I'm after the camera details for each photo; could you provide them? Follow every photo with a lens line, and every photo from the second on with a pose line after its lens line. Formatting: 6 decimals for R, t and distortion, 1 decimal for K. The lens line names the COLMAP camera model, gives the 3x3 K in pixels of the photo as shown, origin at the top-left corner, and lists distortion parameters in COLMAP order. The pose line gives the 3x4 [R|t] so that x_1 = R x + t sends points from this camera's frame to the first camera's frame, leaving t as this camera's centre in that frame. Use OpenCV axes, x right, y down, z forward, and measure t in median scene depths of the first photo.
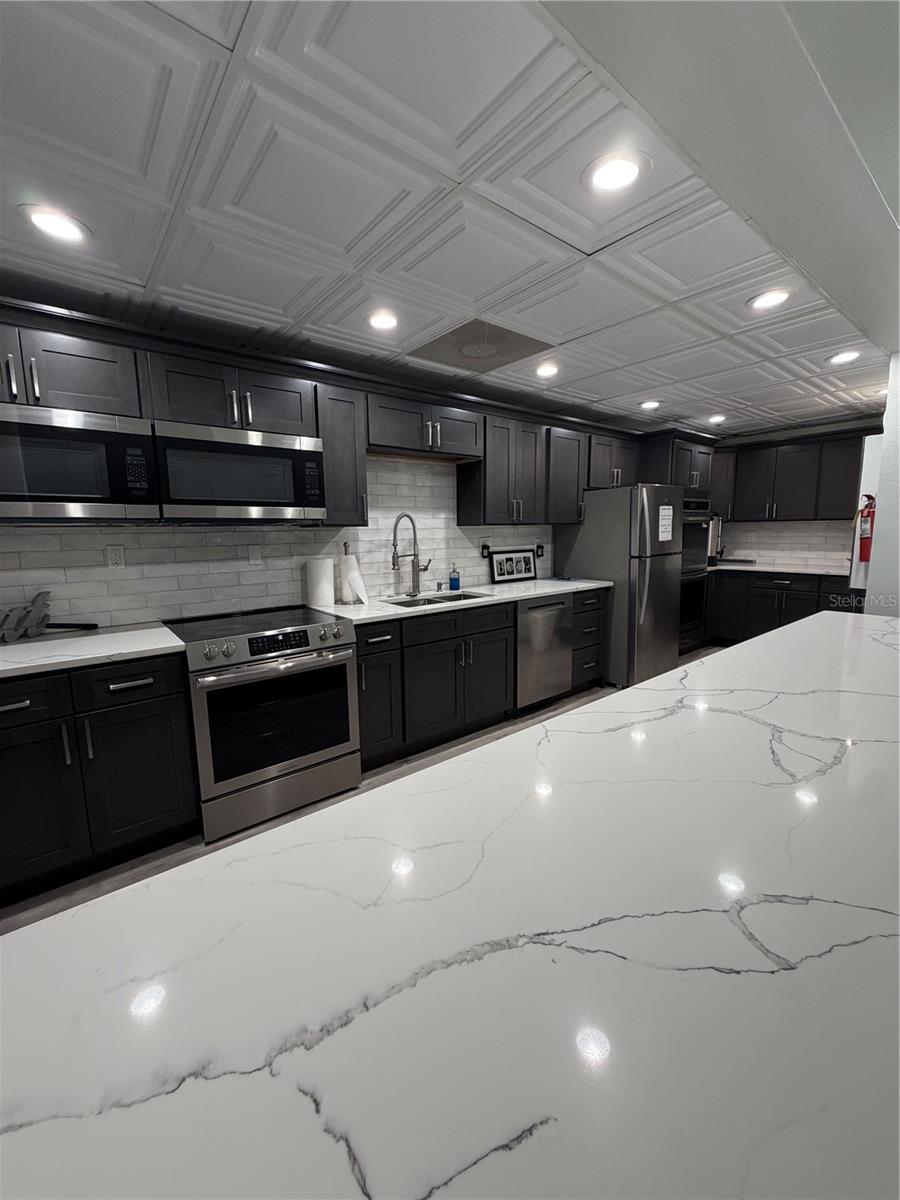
lens RADIAL K [[479.1, 0, 450.0], [0, 479.1, 600.0], [0, 0, 1]] dist [0.000008, 0.000079]
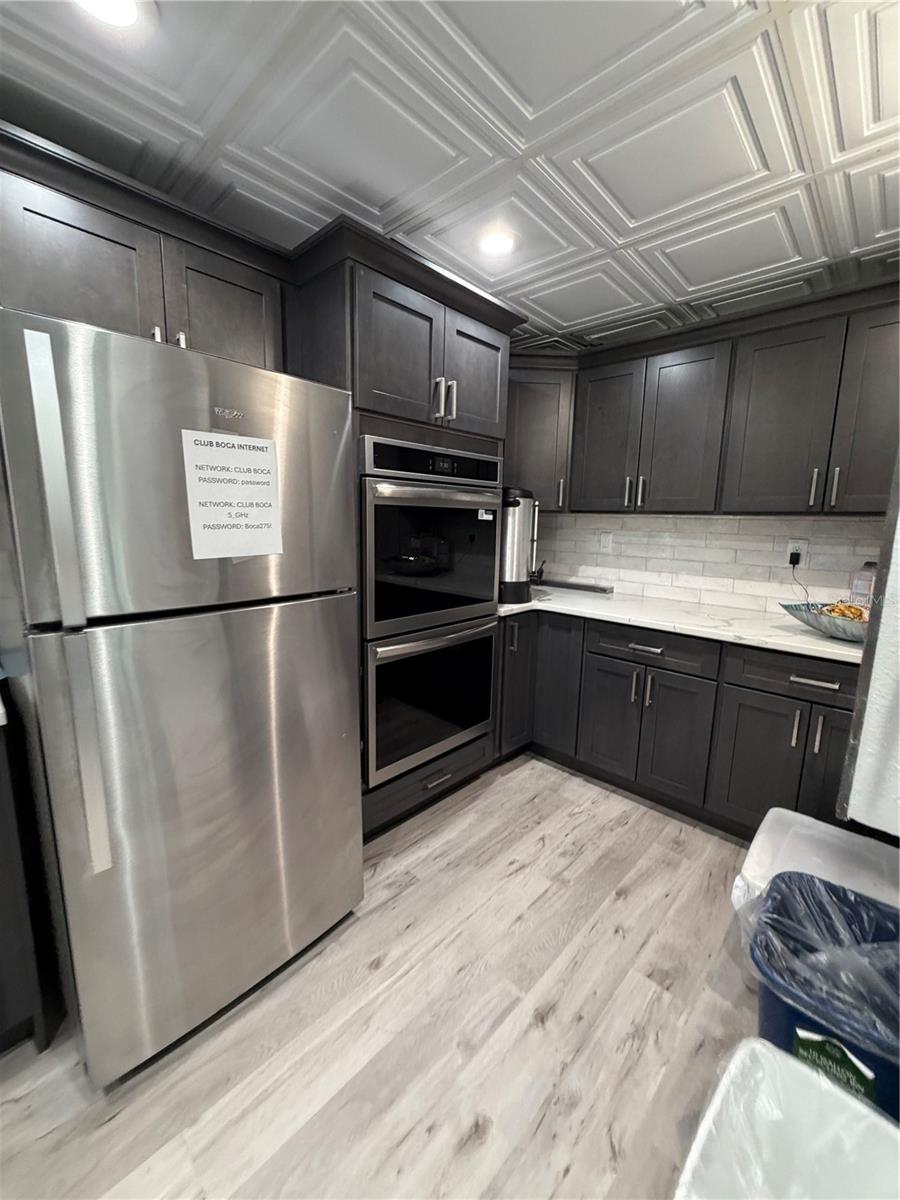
lens RADIAL K [[479.1, 0, 450.0], [0, 479.1, 600.0], [0, 0, 1]] dist [0.000008, 0.000079]
pose [[0.989201, 0.013102, 0.145982, 0.556252], [-0.016435, 0.999631, 0.021645, -0.112045], [-0.145644, -0.023810, 0.989050, 0.728033]]
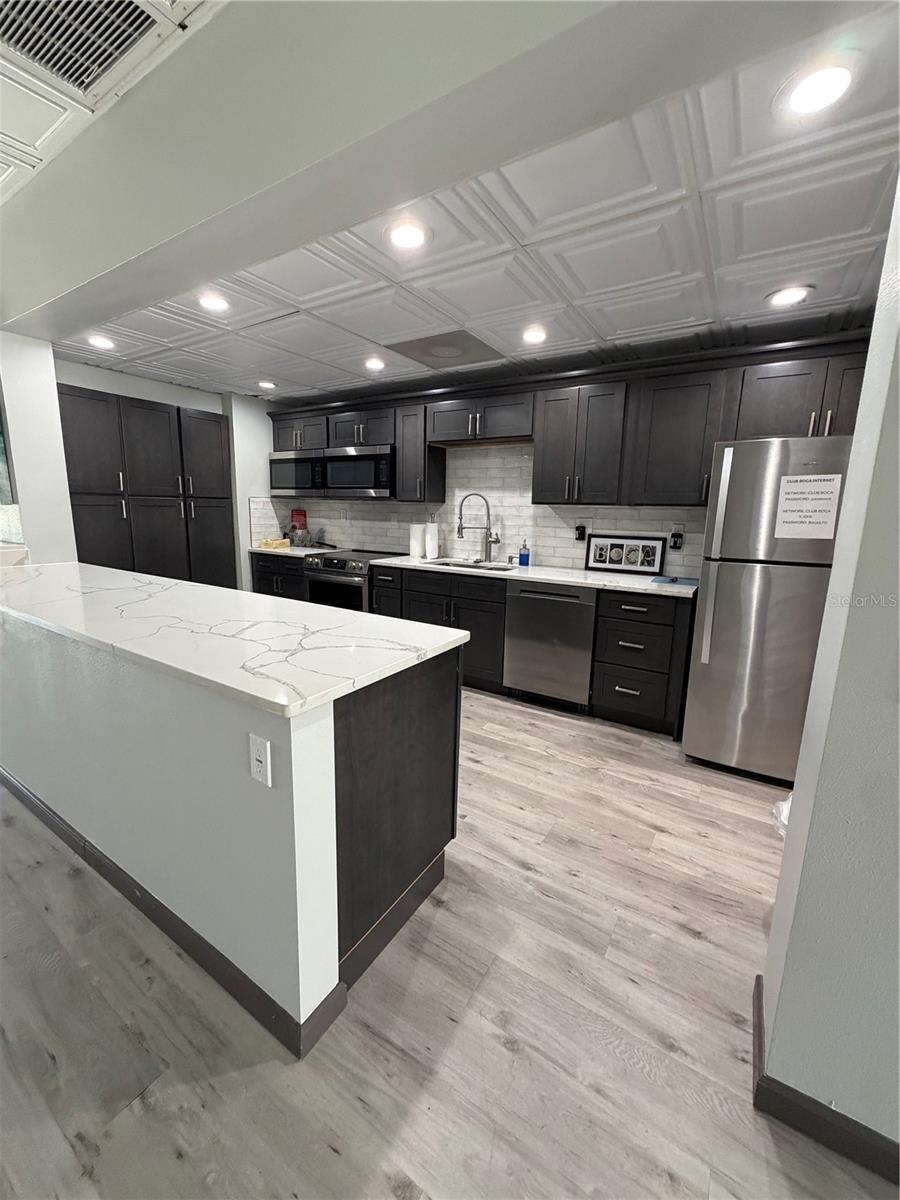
lens RADIAL K [[479.1, 0, 450.0], [0, 479.1, 600.0], [0, 0, 1]] dist [0.000008, 0.000079]
pose [[0.320792, 0.201472, -0.925474, 0.881314], [-0.163065, 0.974273, 0.155573, -0.078801], [0.933007, 0.101006, 0.345392, 0.458916]]
